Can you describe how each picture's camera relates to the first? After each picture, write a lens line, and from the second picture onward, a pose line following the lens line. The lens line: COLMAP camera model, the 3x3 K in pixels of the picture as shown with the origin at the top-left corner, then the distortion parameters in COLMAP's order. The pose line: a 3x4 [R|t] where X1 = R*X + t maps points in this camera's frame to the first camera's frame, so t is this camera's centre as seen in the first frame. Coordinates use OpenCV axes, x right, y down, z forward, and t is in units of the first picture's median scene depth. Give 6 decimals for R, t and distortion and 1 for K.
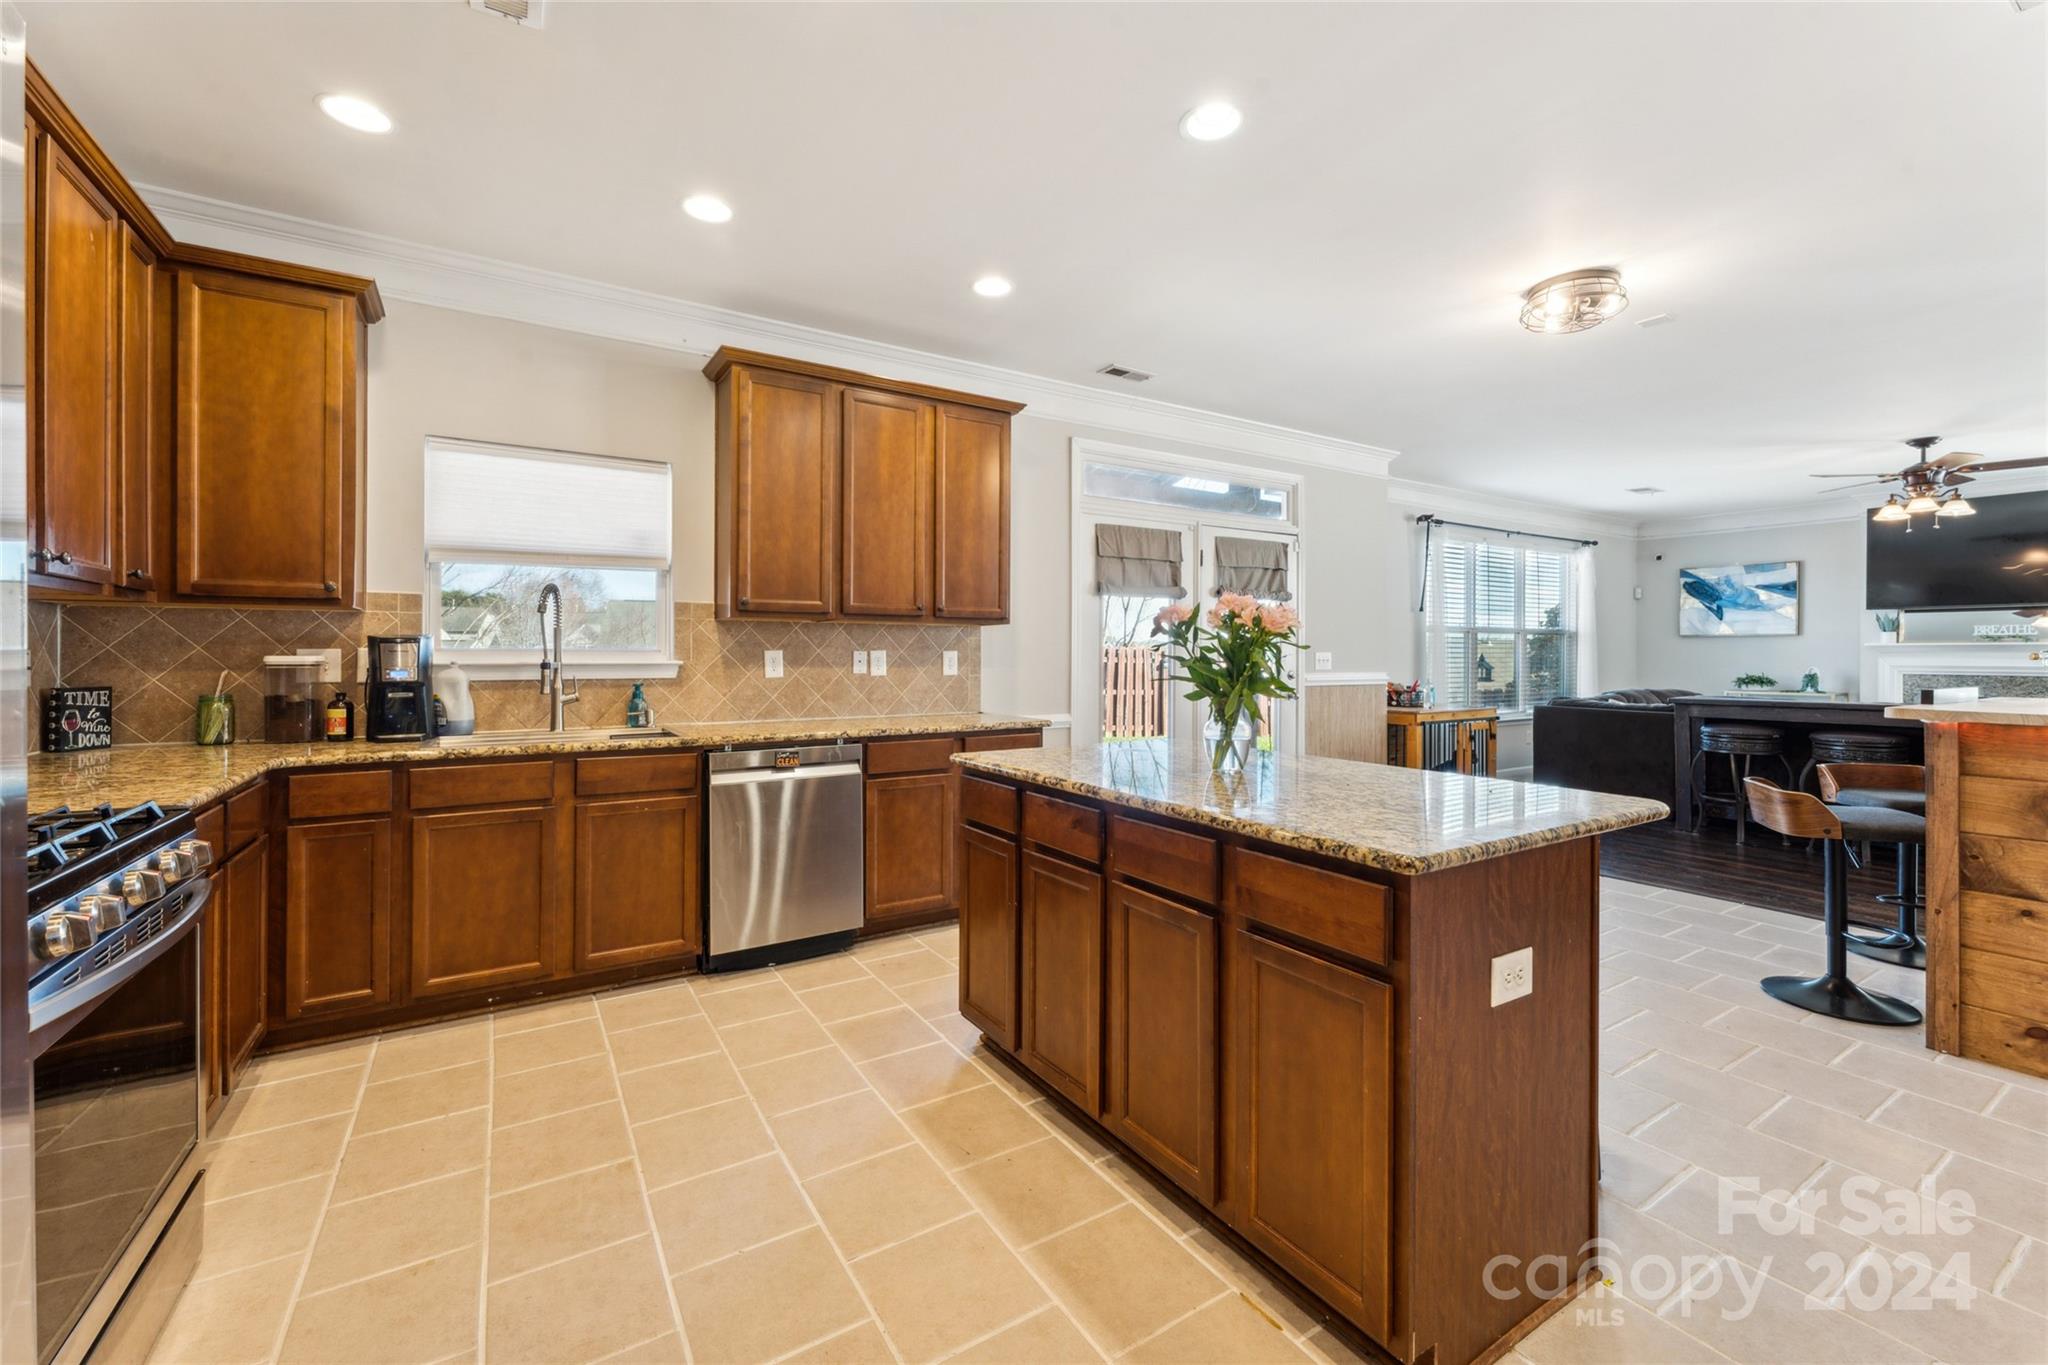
lens RADIAL K [[838.9, 0, 1021.8], [0, 838.9, 653.6], [0, 0, 1]] dist [0.001095, -0.000115]
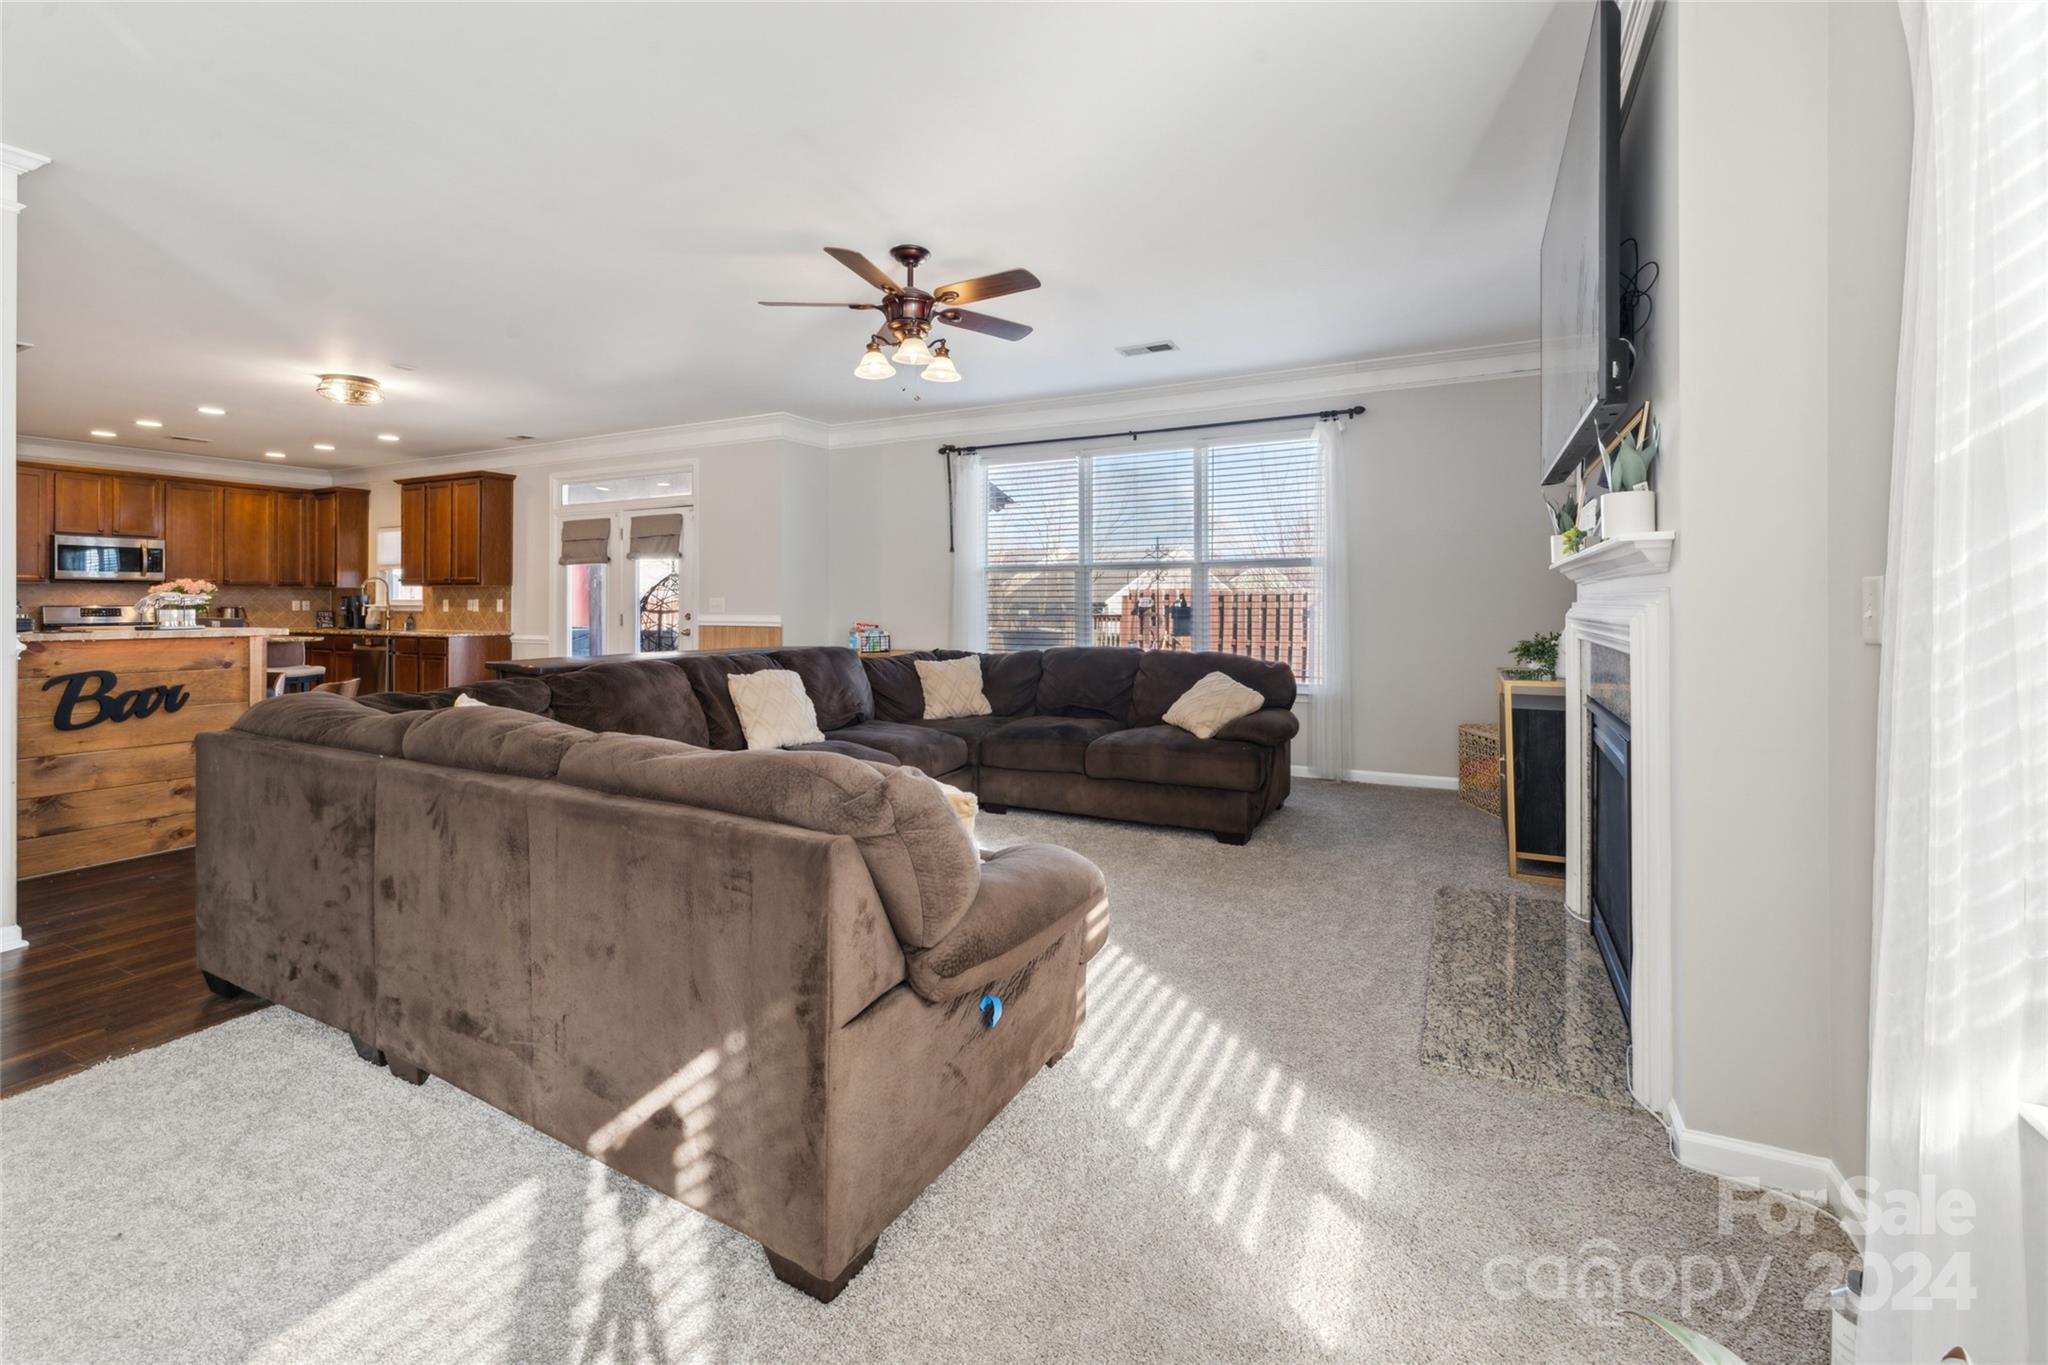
lens RADIAL K [[862.2, 0, 1031.0], [0, 862.2, 598.3], [0, 0, 1]] dist [0.001016, 0.000000]
pose [[0.528545, -0.006734, -0.848878, 2.250165], [0.004991, 0.999976, -0.004825, 0.010470], [0.848890, -0.001687, 0.528566, 0.982116]]
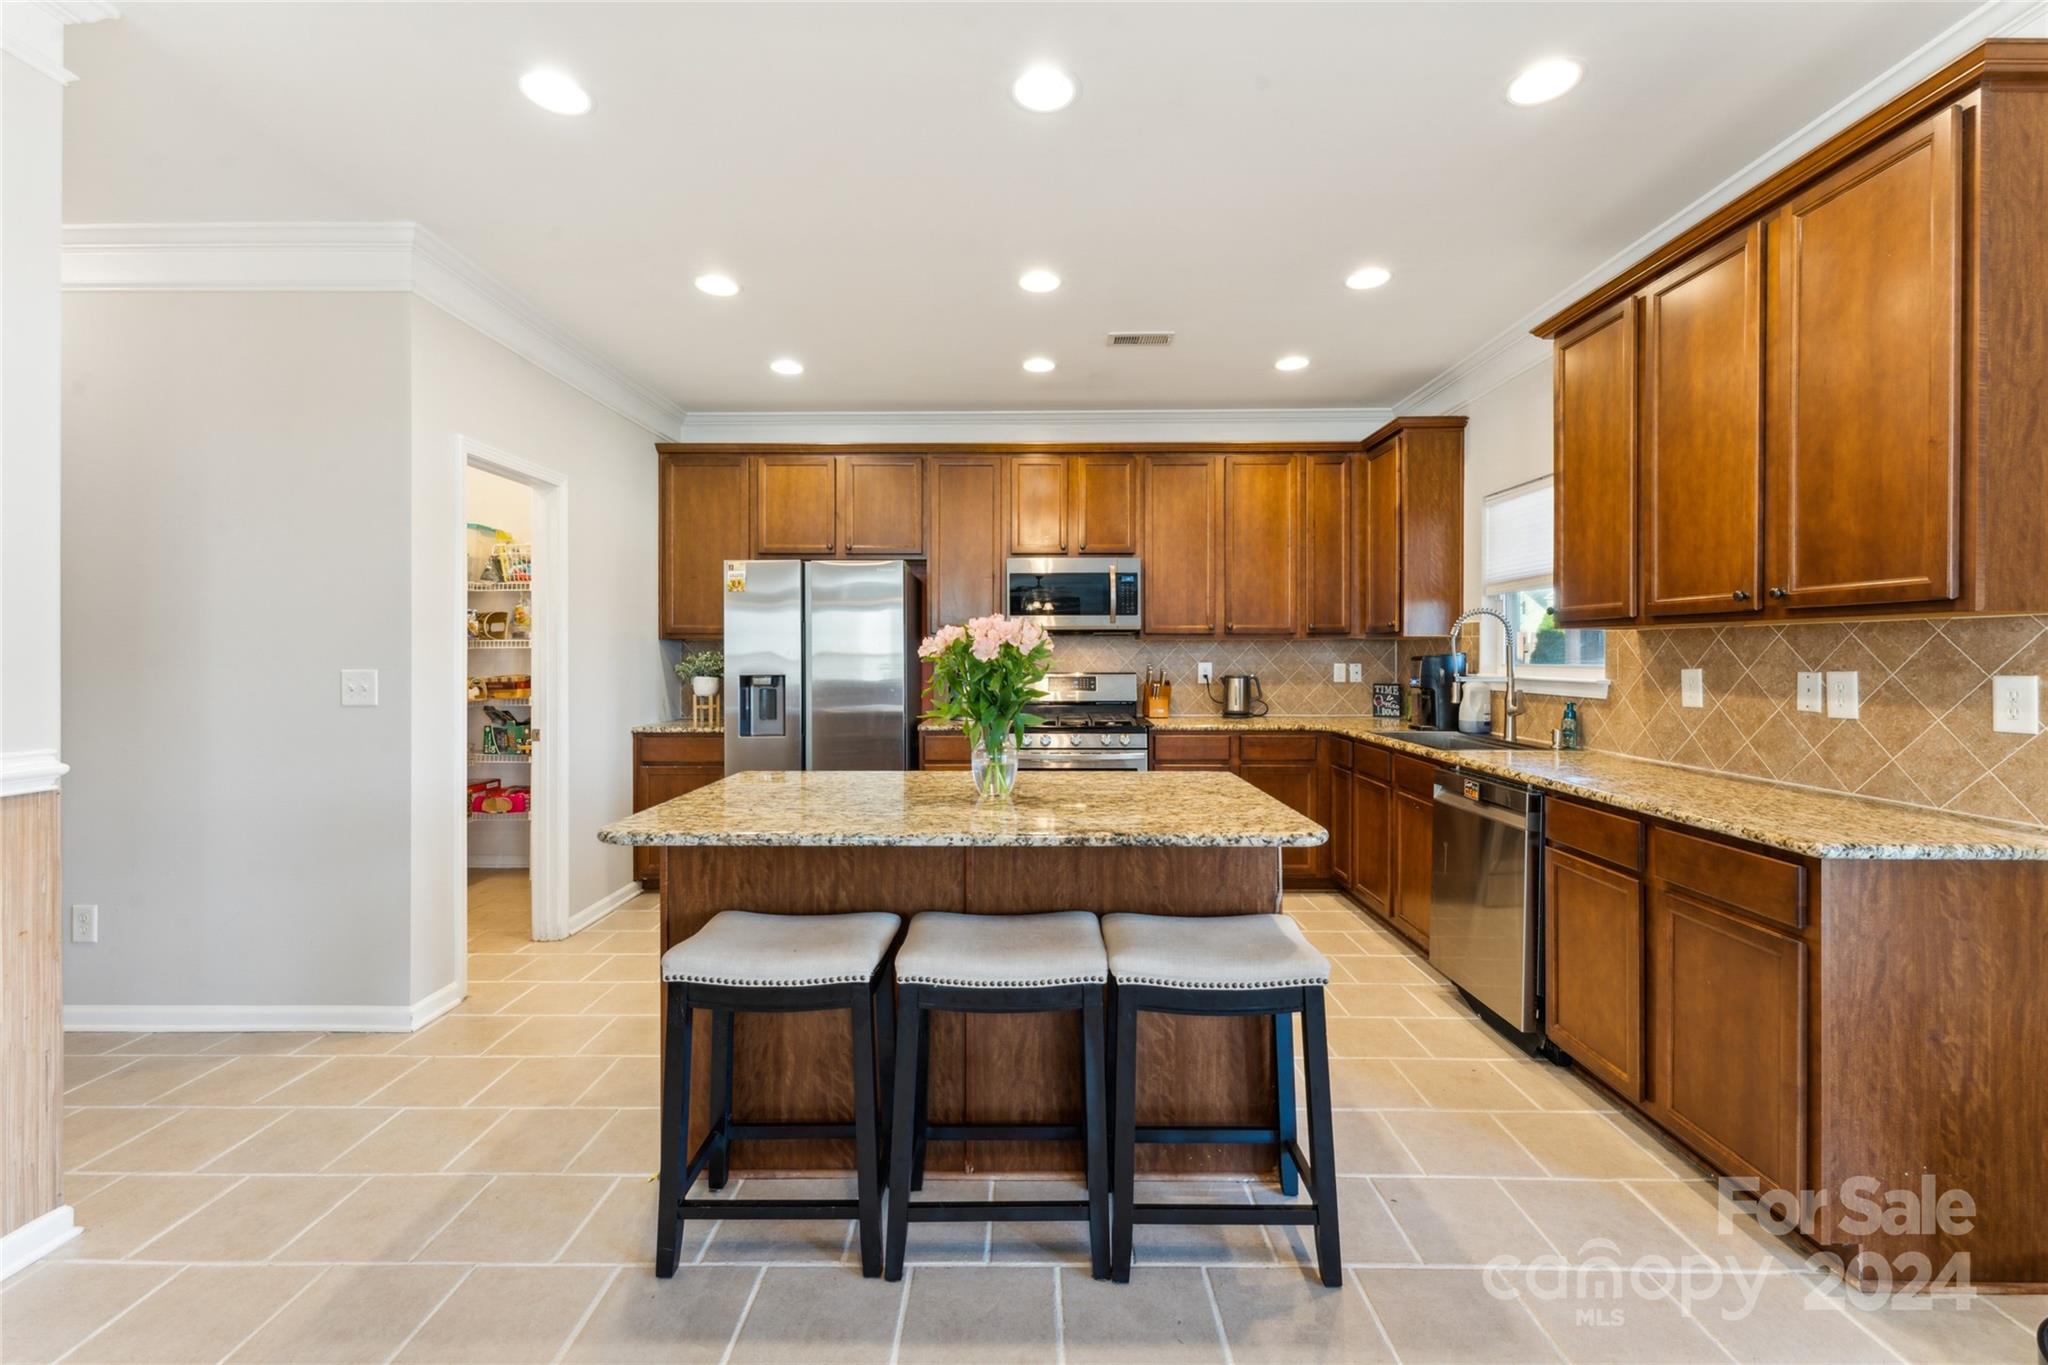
lens RADIAL K [[838.9, 0, 1021.8], [0, 838.9, 653.6], [0, 0, 1]] dist [0.001095, -0.000115]
pose [[-0.538622, -0.001508, -0.842546, 0.544655], [0.002872, 0.999989, -0.003625, -0.014246], [0.842543, -0.004372, -0.538612, 0.798247]]
